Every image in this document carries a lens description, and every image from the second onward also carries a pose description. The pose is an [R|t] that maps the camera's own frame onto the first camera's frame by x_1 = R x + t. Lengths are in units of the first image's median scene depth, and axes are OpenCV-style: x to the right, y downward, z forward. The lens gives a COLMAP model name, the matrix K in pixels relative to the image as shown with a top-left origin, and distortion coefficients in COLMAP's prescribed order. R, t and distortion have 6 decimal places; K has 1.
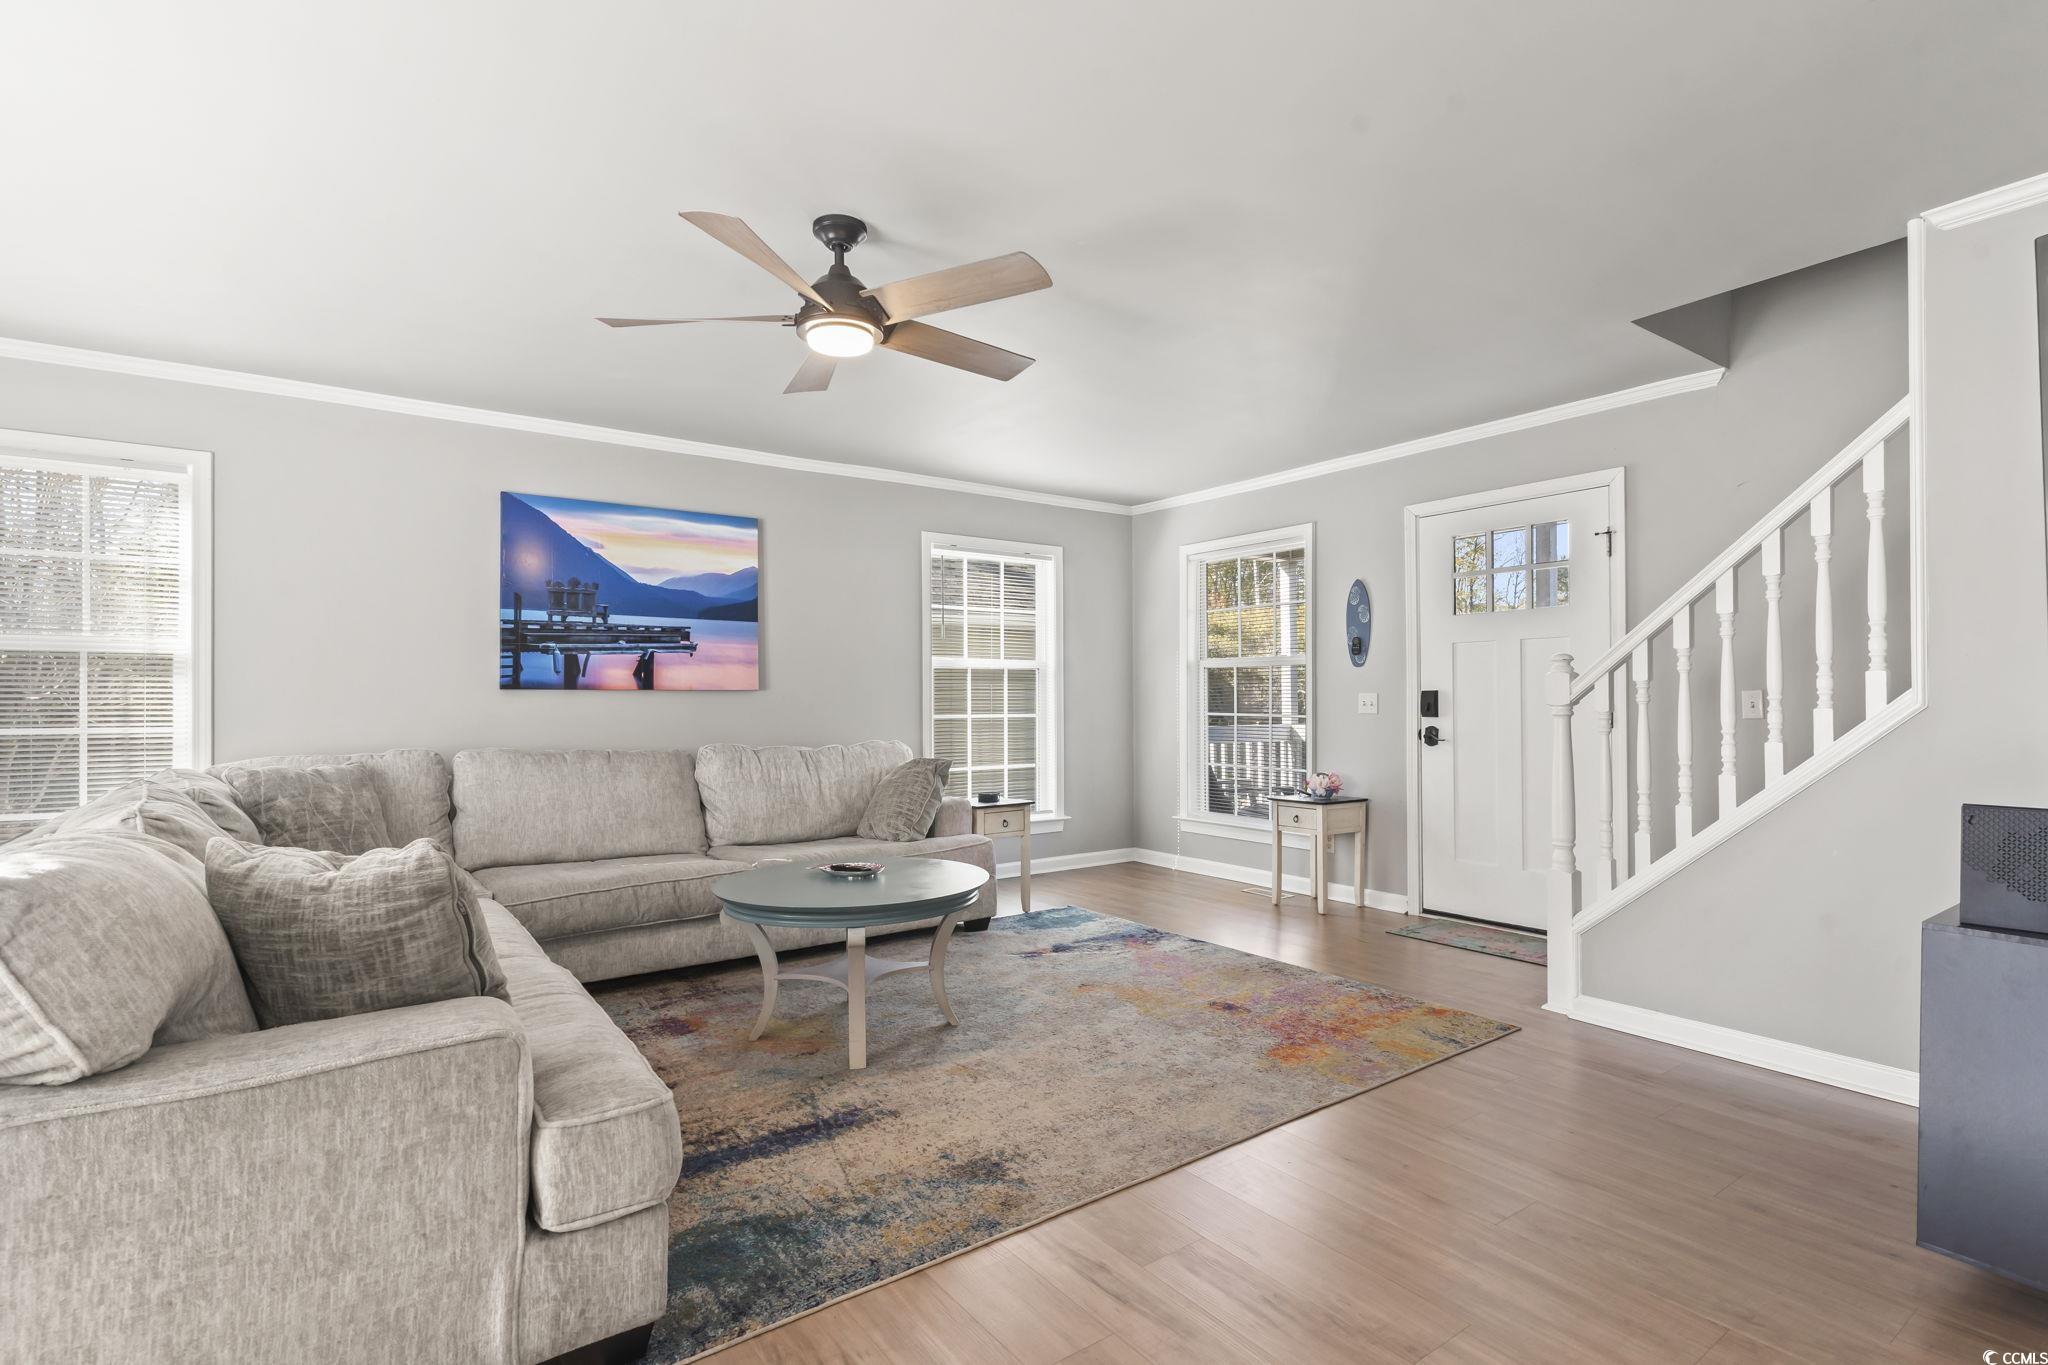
lens RADIAL K [[981.3, 0, 1022.6], [0, 981.3, 688.7], [0, 0, 1]] dist [-0.001845, 0.001152]
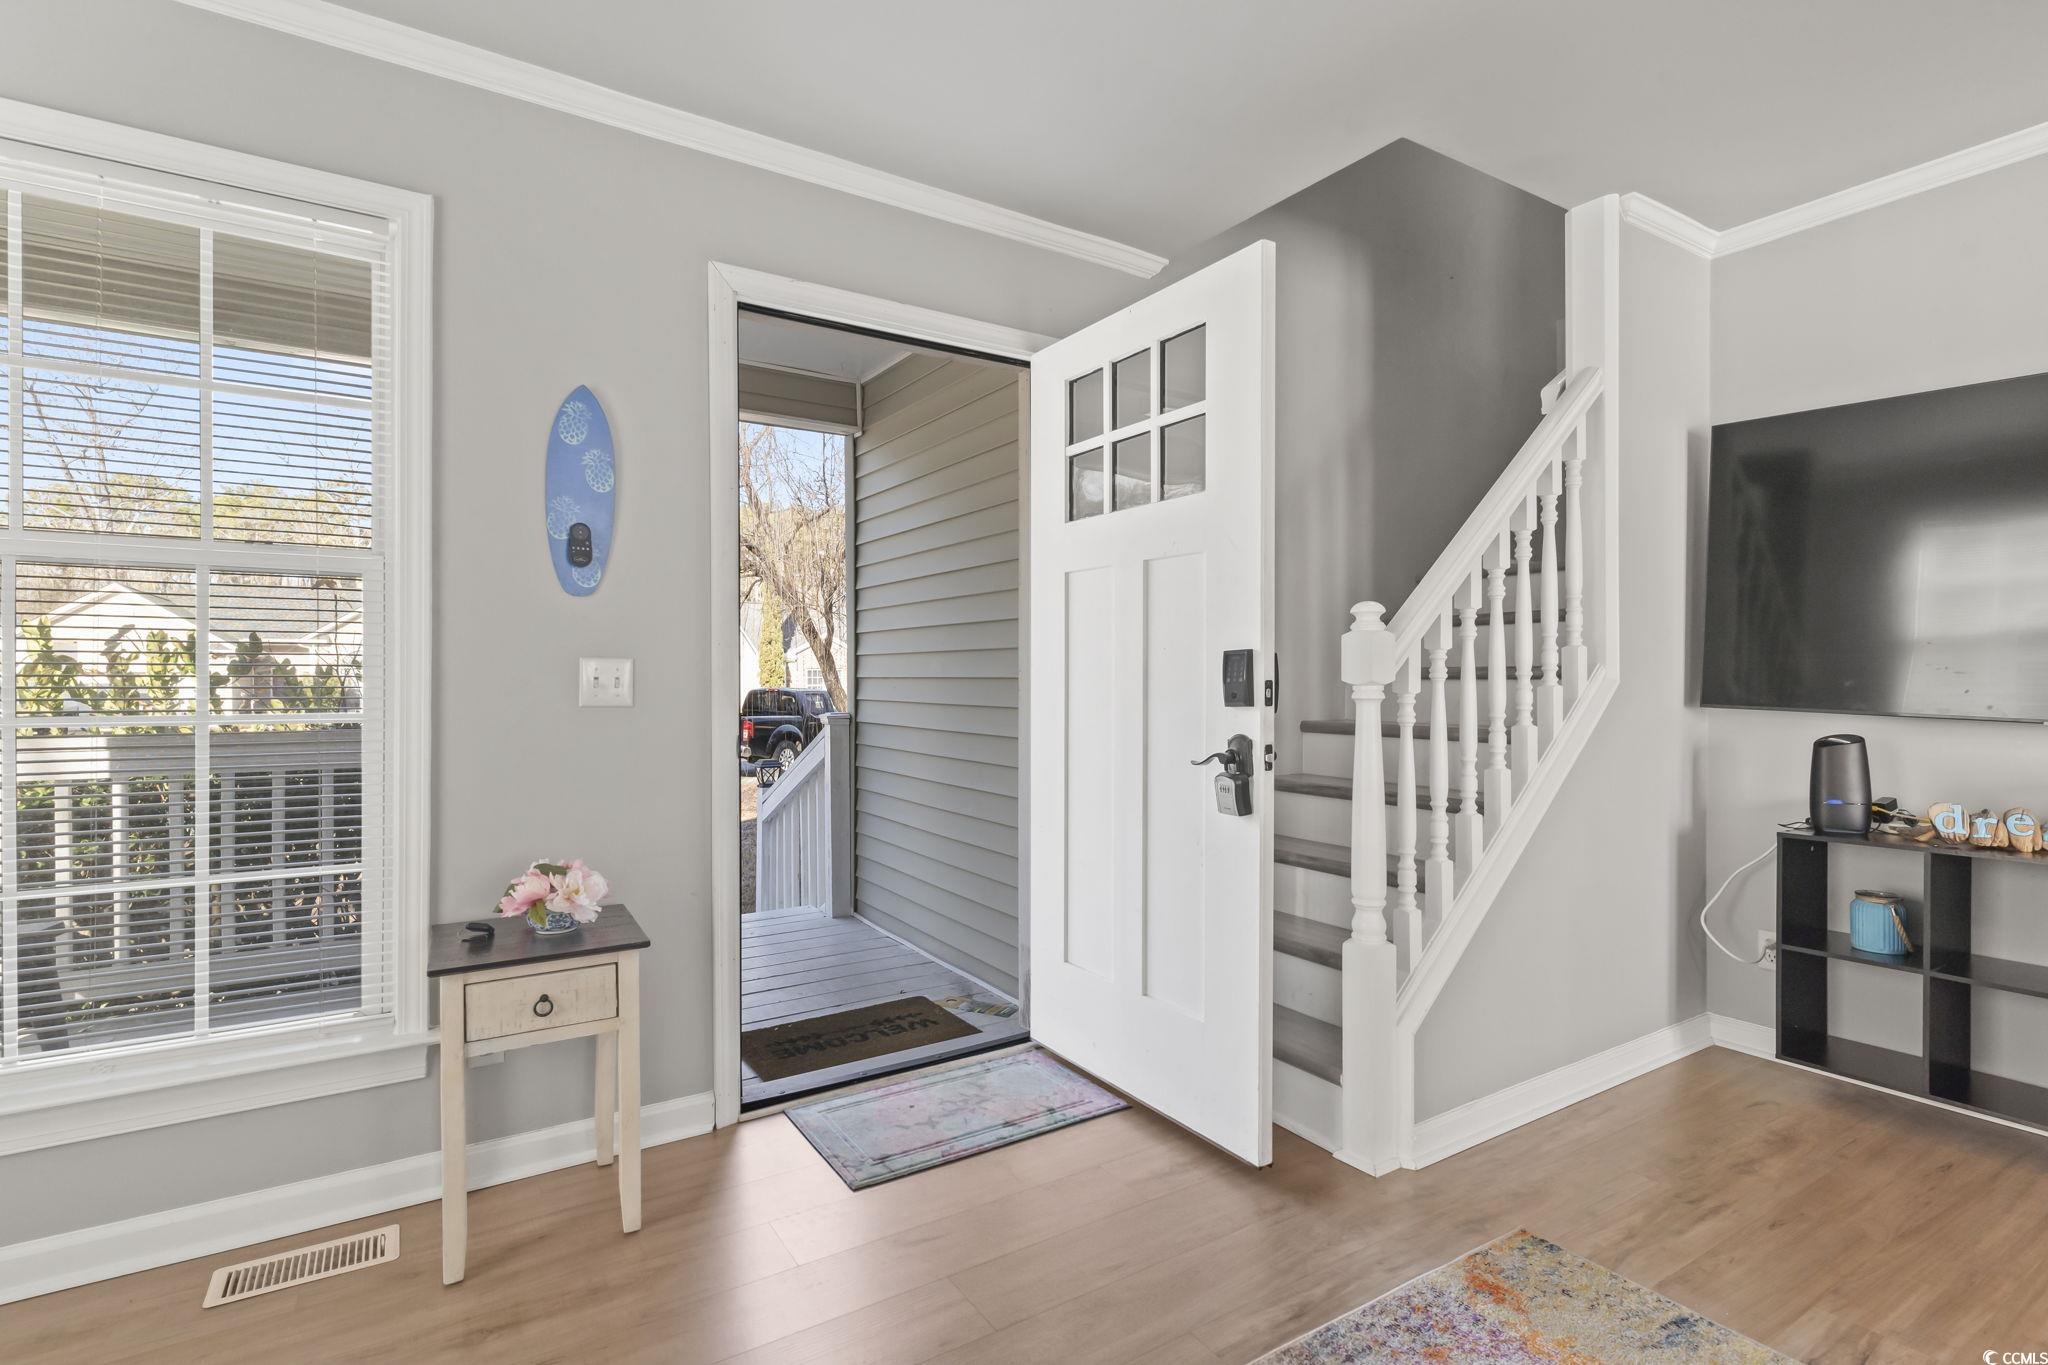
lens RADIAL K [[981.3, 0, 1019.9], [0, 981.3, 687.7], [0, 0, 1]] dist [-0.001845, 0.001152]
pose [[0.070914, -0.004927, 0.997470, -0.061777], [-0.007673, 0.999956, 0.005485, 0.013566], [-0.997453, -0.008042, 0.070874, 0.791148]]
